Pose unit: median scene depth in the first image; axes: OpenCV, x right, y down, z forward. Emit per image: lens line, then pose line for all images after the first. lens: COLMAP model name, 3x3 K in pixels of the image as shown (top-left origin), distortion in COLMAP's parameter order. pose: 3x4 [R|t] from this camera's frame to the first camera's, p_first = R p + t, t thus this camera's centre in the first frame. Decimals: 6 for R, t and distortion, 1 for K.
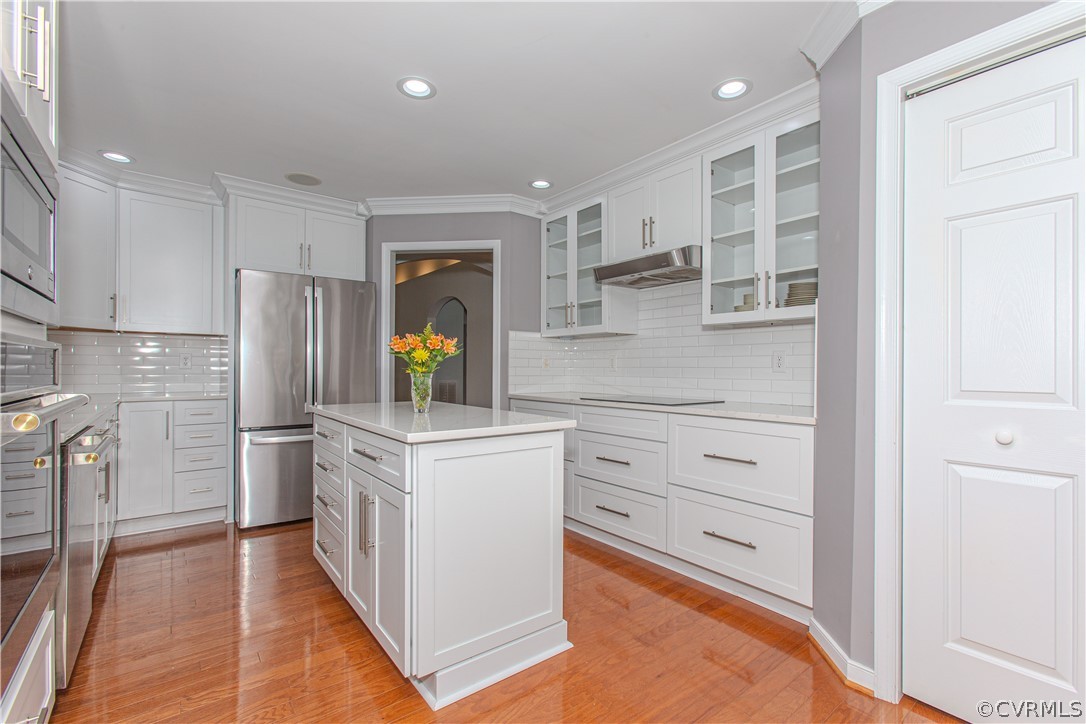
lens RADIAL K [[489.0, 0, 540.5], [0, 489.0, 366.1], [0, 0, 1]] dist [-0.001797, -0.000008]
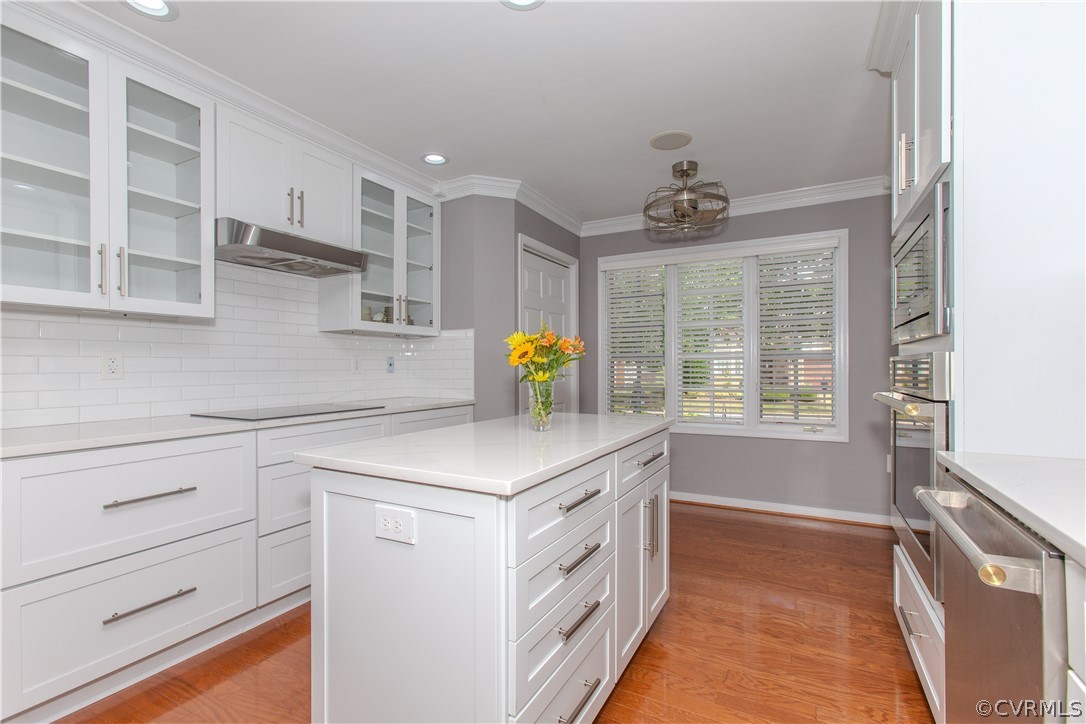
lens RADIAL K [[502.1, 0, 545.0], [0, 502.1, 362.9], [0, 0, 1]] dist [-0.001549, 0.000176]
pose [[-0.422939, 0.003353, 0.906152, -0.722534], [0.001961, 0.999994, -0.002784, -0.008211], [-0.906156, 0.000600, -0.422944, 0.978455]]
